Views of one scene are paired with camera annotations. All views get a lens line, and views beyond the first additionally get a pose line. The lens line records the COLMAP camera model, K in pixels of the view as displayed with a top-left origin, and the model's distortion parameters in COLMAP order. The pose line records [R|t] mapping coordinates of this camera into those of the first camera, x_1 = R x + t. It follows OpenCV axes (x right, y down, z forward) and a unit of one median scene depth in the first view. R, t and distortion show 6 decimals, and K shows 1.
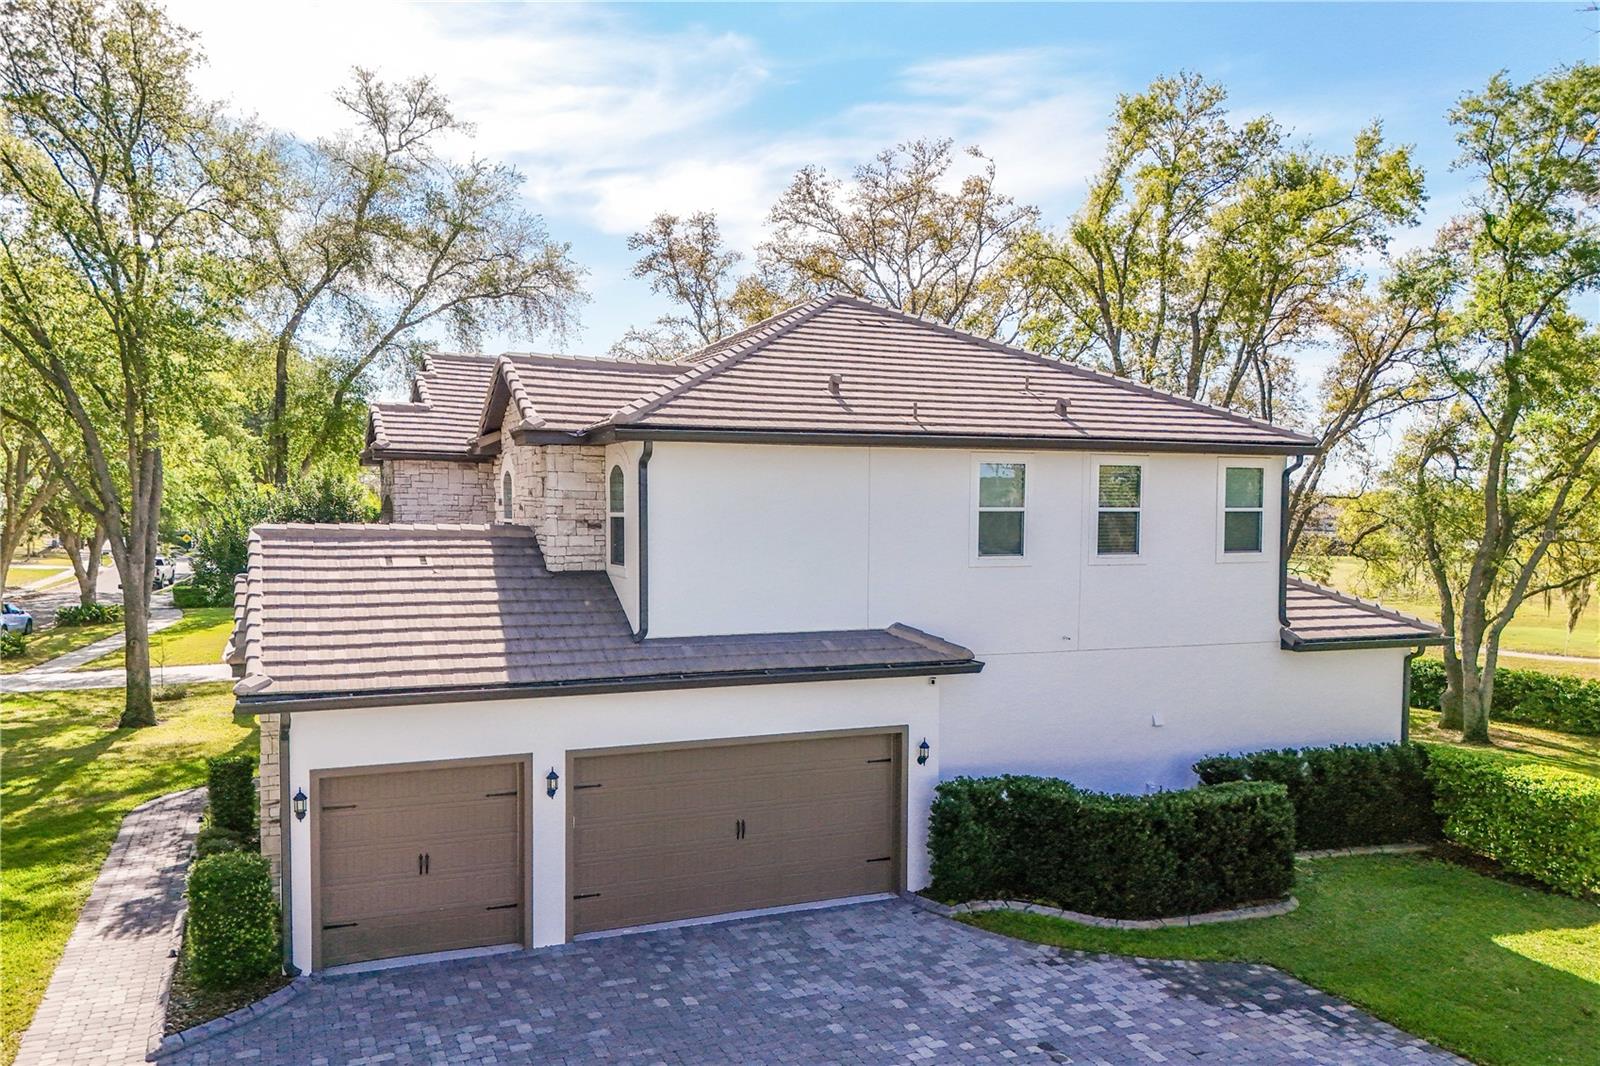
lens RADIAL K [[1200.8, 0, 800.0], [0, 1200.8, 533.0], [0, 0, 1]] dist [0.033785, -0.003397]
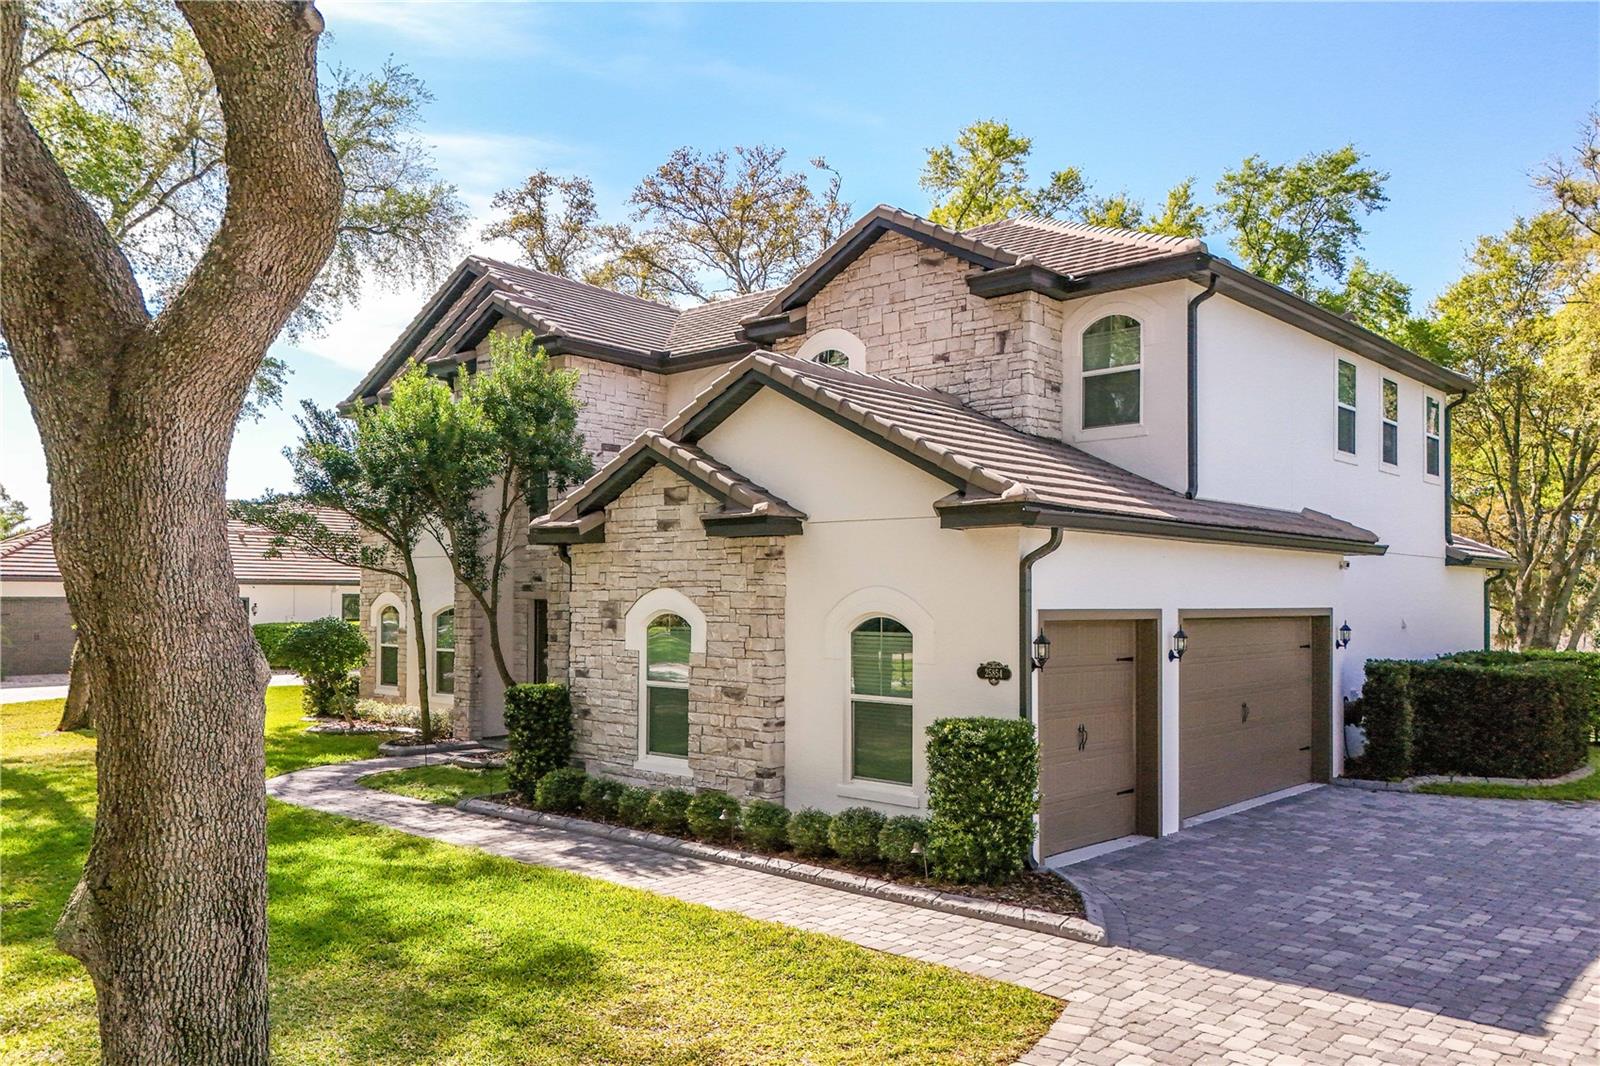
lens RADIAL K [[1190.0, 0, 800.0], [0, 1190.0, 533.0], [0, 0, 1]] dist [0.059648, -0.002208]
pose [[0.908857, 0.019668, 0.416643, -0.736880], [0.009595, 0.997637, -0.068025, 0.165007], [-0.416996, 0.065823, 0.906522, 0.282335]]
